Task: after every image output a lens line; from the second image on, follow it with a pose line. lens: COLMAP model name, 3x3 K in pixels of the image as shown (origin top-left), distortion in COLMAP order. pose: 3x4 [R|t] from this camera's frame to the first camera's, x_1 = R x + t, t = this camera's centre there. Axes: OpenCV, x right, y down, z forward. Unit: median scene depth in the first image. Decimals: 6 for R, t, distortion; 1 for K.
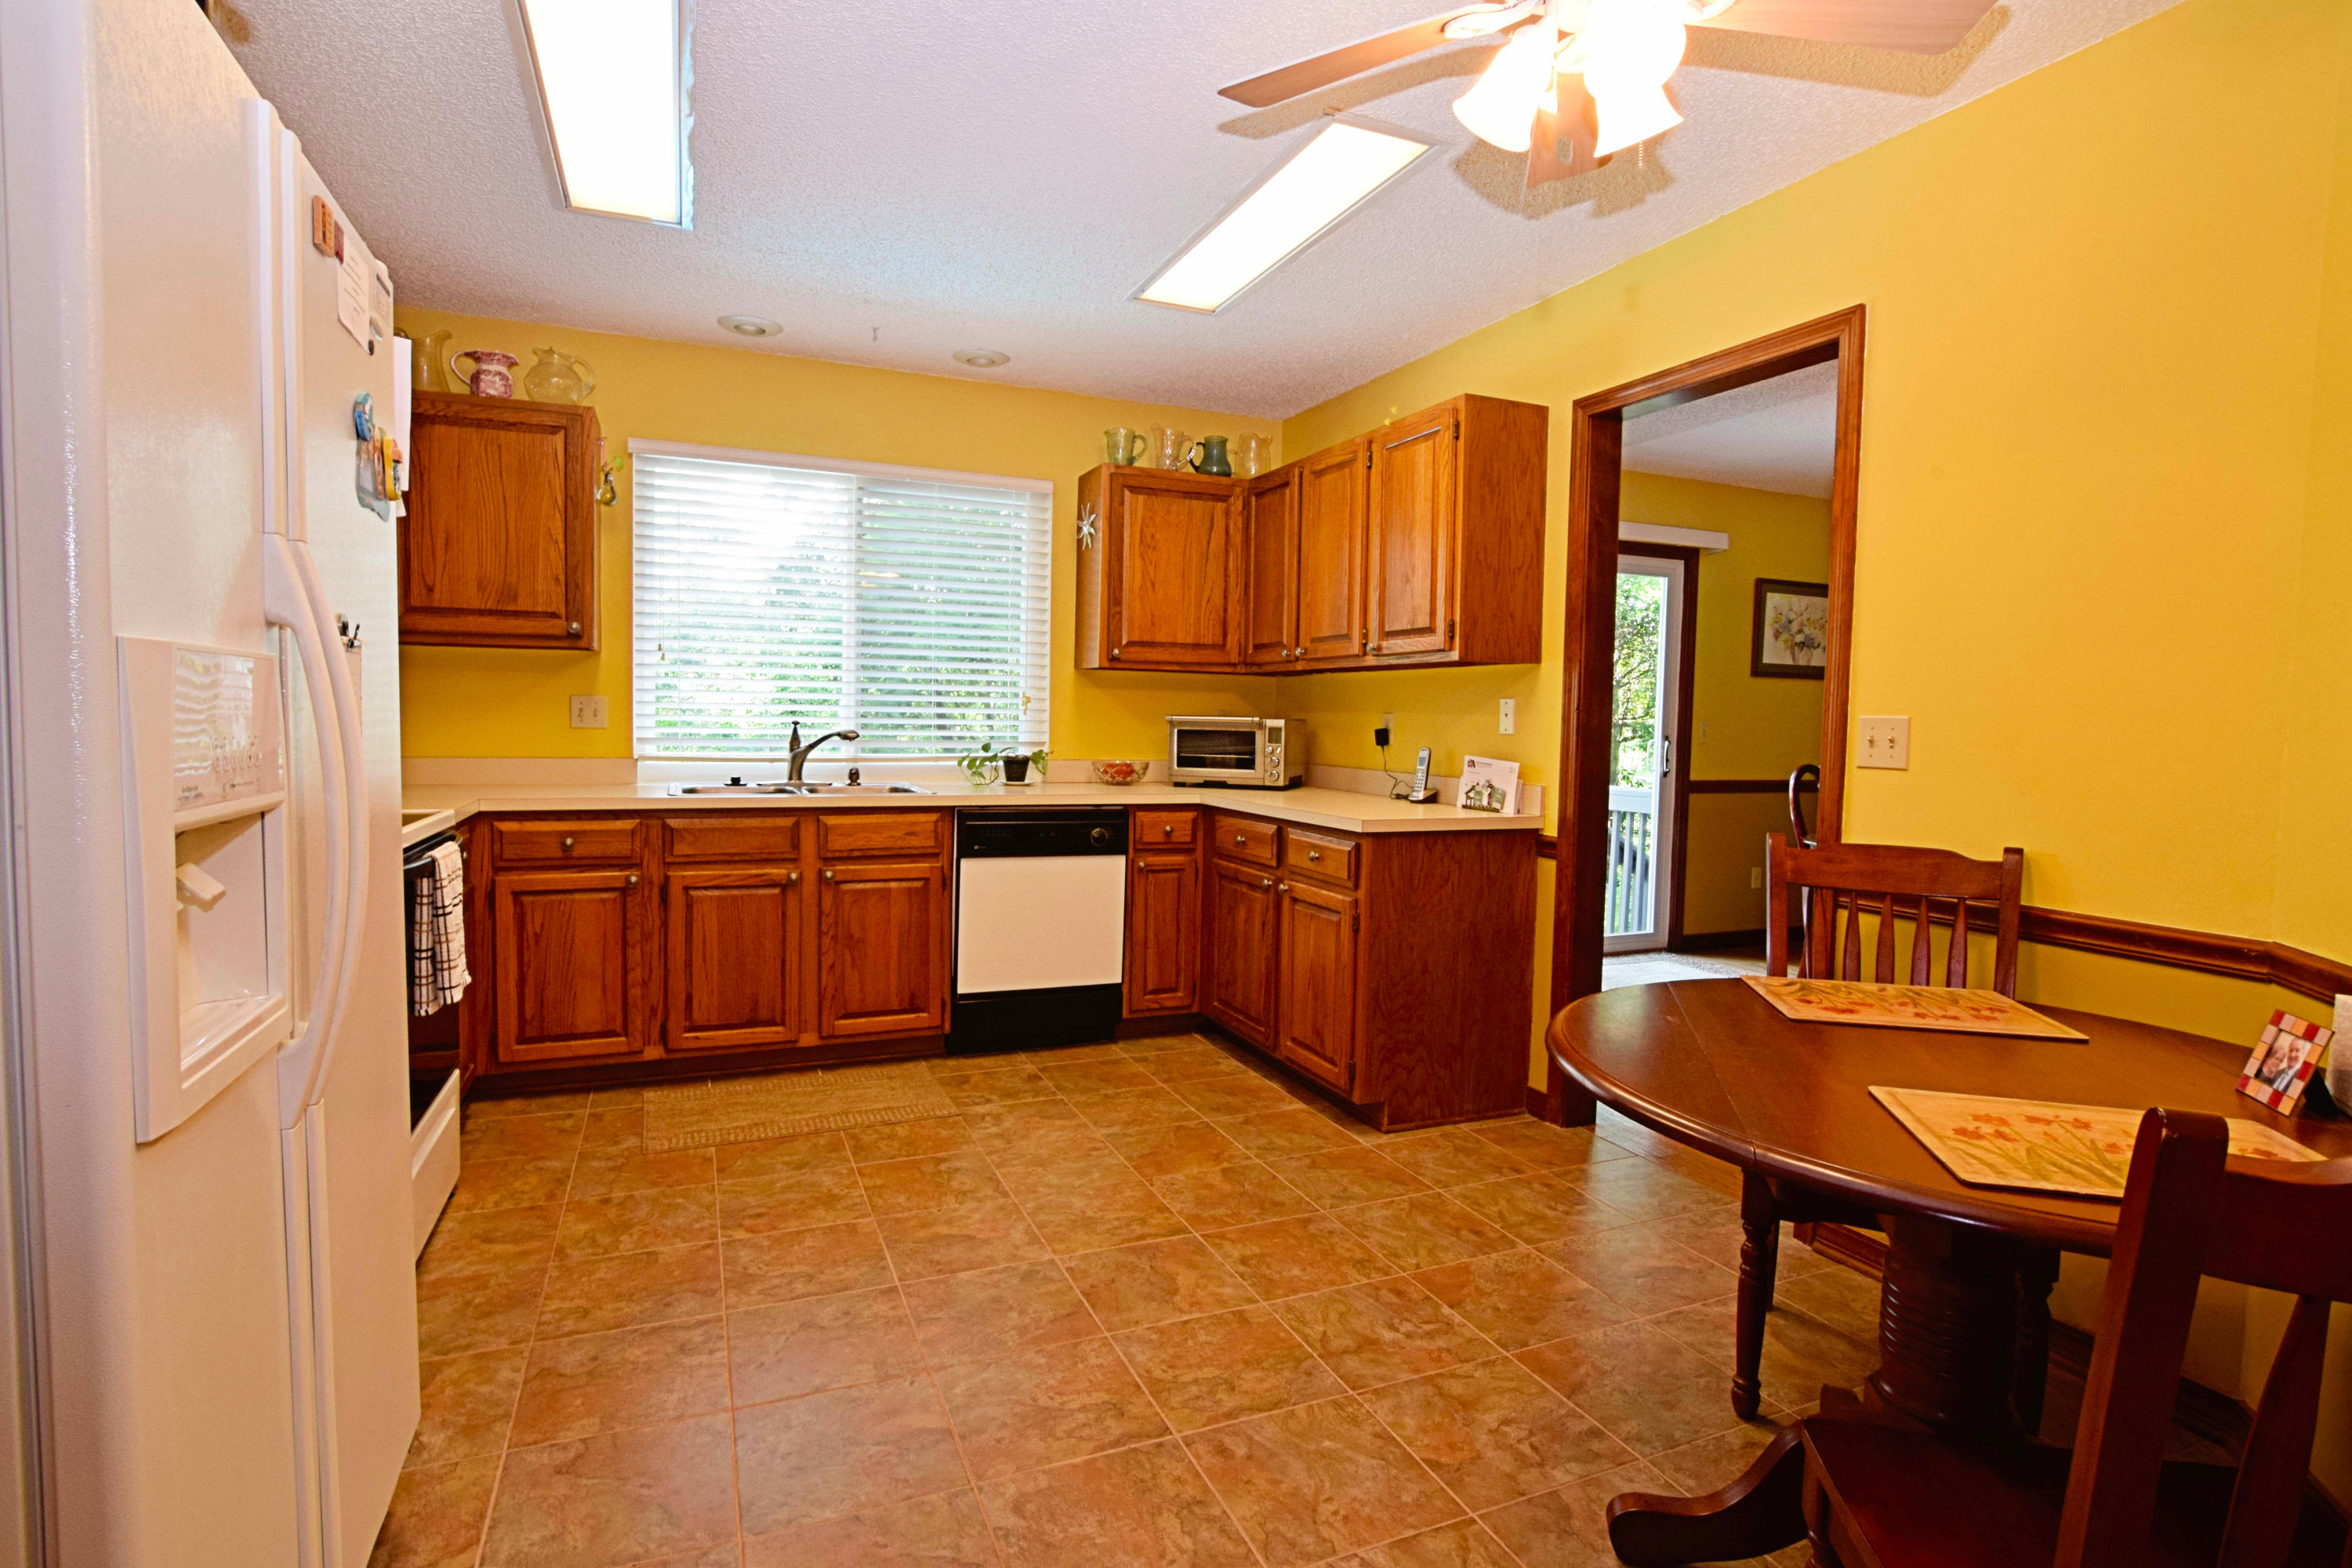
lens RADIAL K [[1145.3, 0, 1167.3], [0, 1145.3, 778.6], [0, 0, 1]] dist [-0.029431, 0.006894]
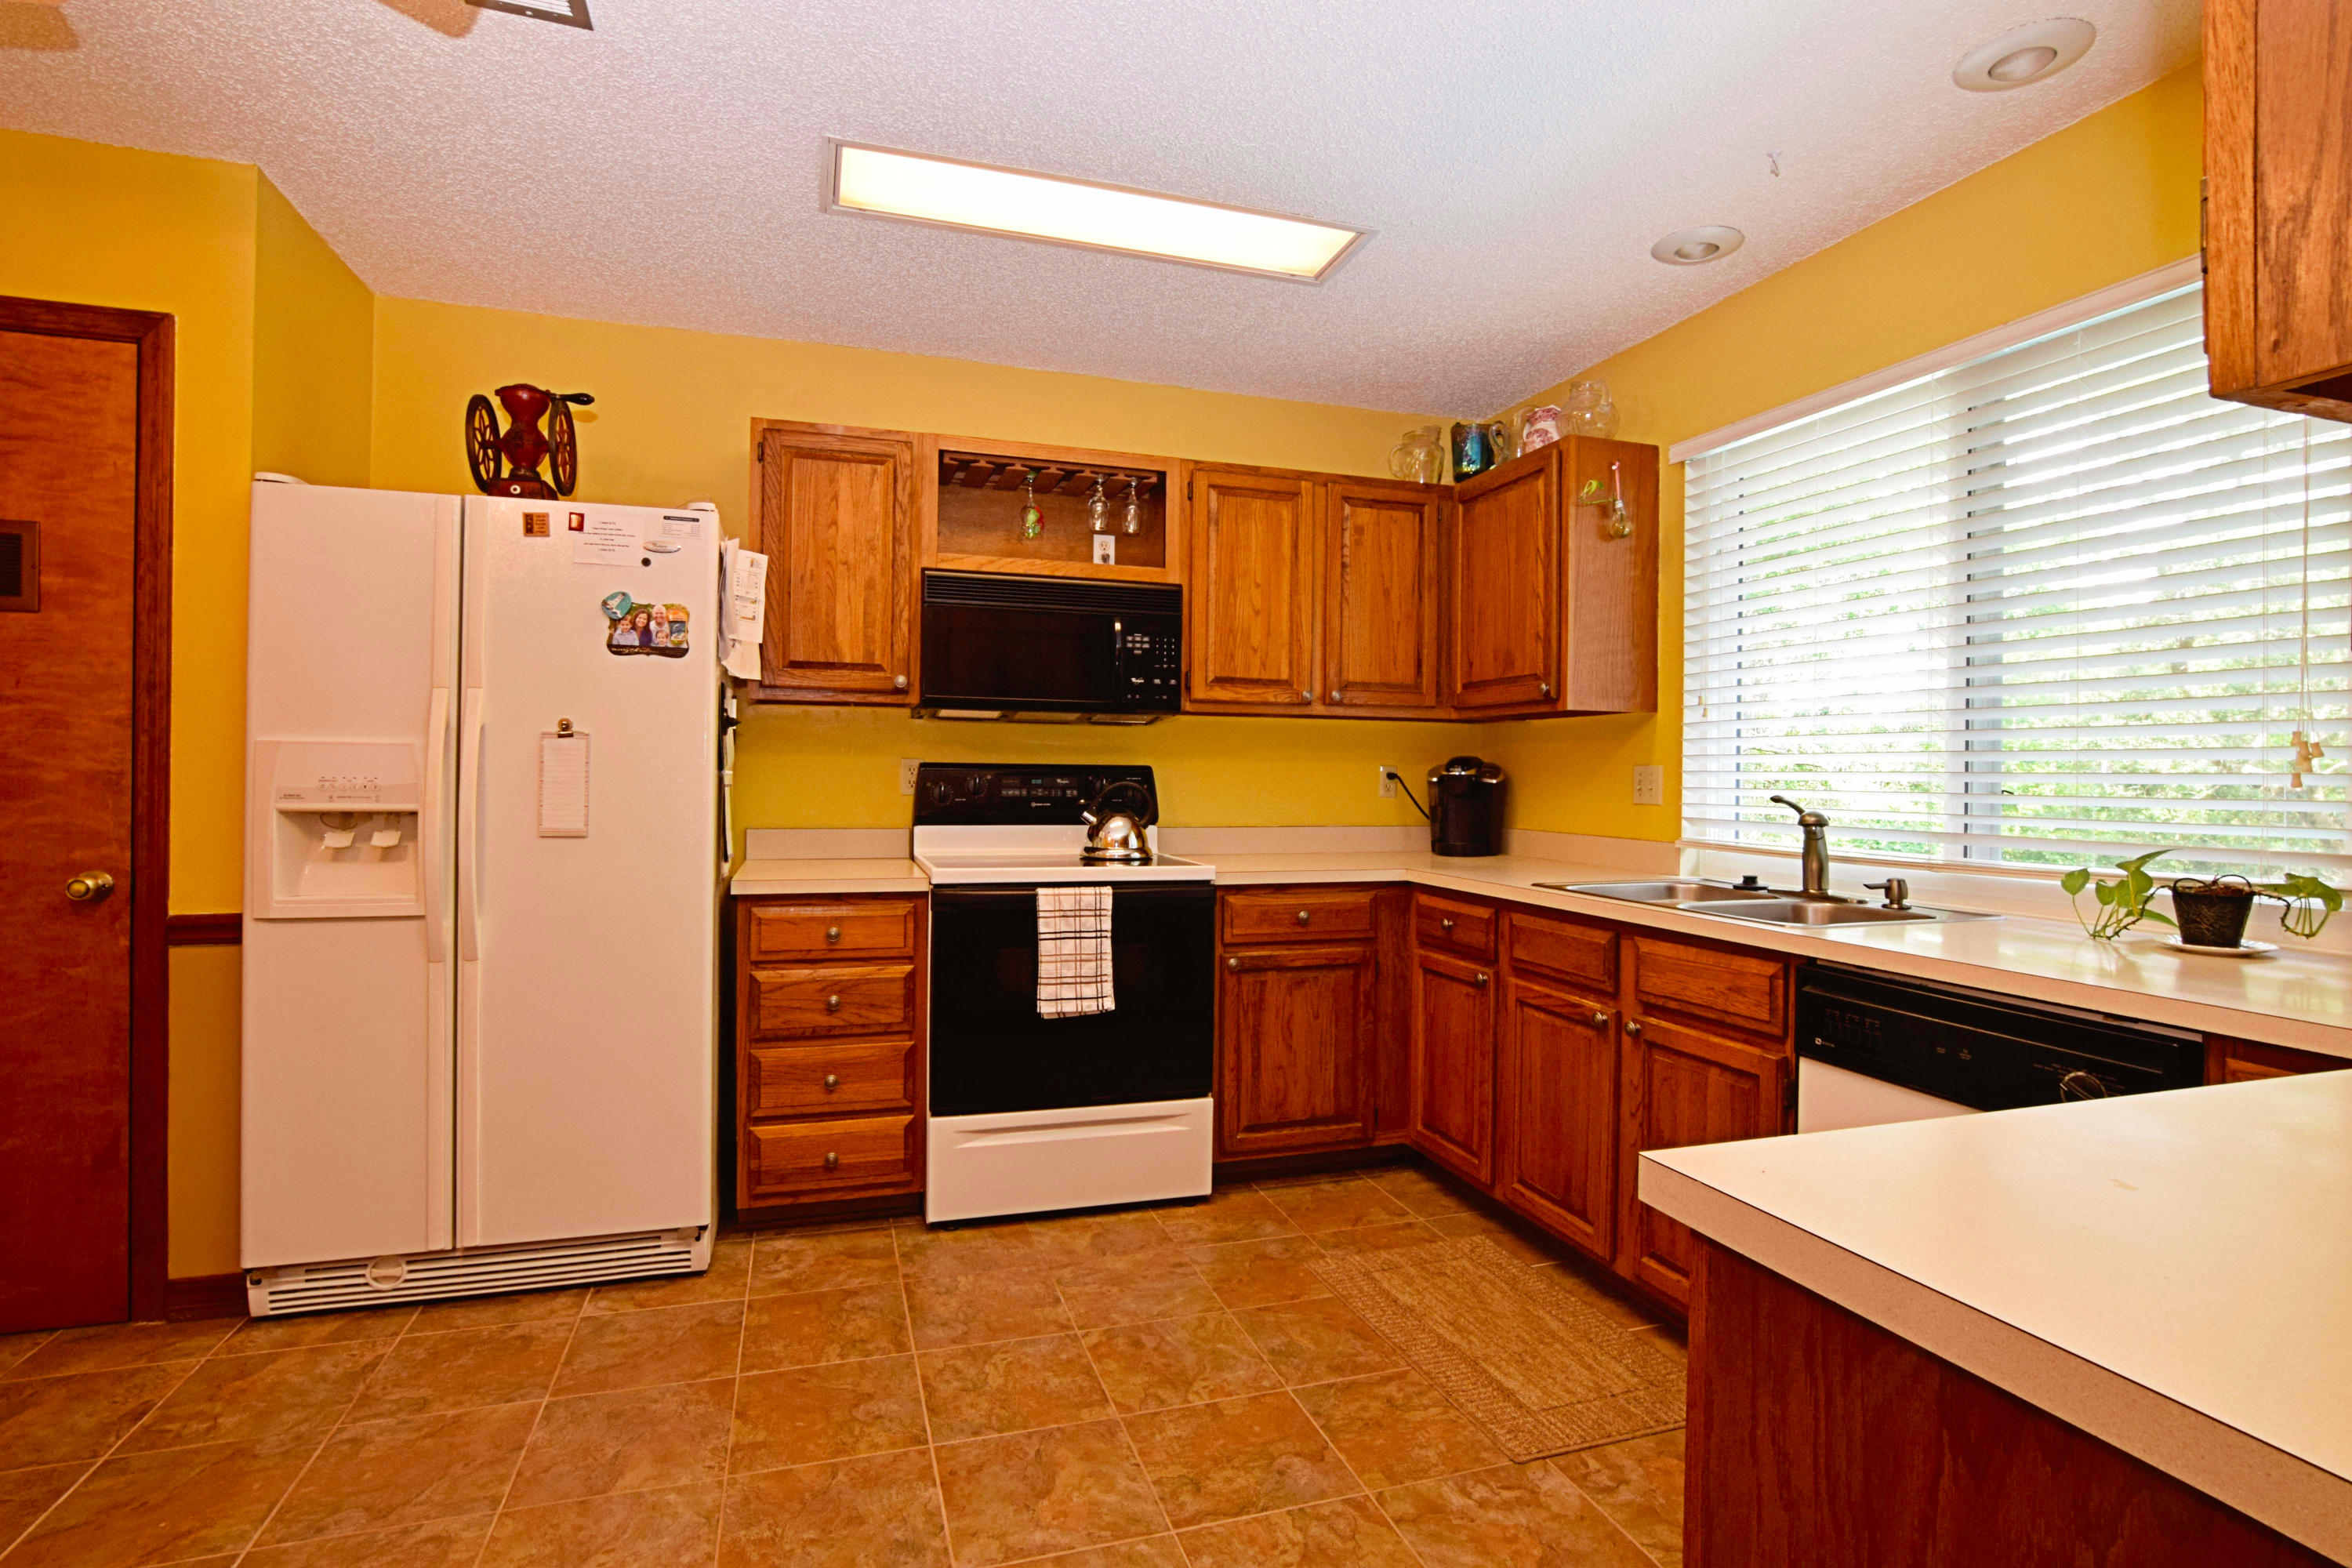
lens RADIAL K [[1145.3, 0, 1176.6], [0, 1145.3, 779.6], [0, 0, 1]] dist [-0.029431, 0.006894]
pose [[-0.082200, -0.011913, -0.996545, 0.427694], [-0.066867, 0.997741, -0.006412, -0.040908], [0.994370, 0.066109, -0.082810, 0.876888]]
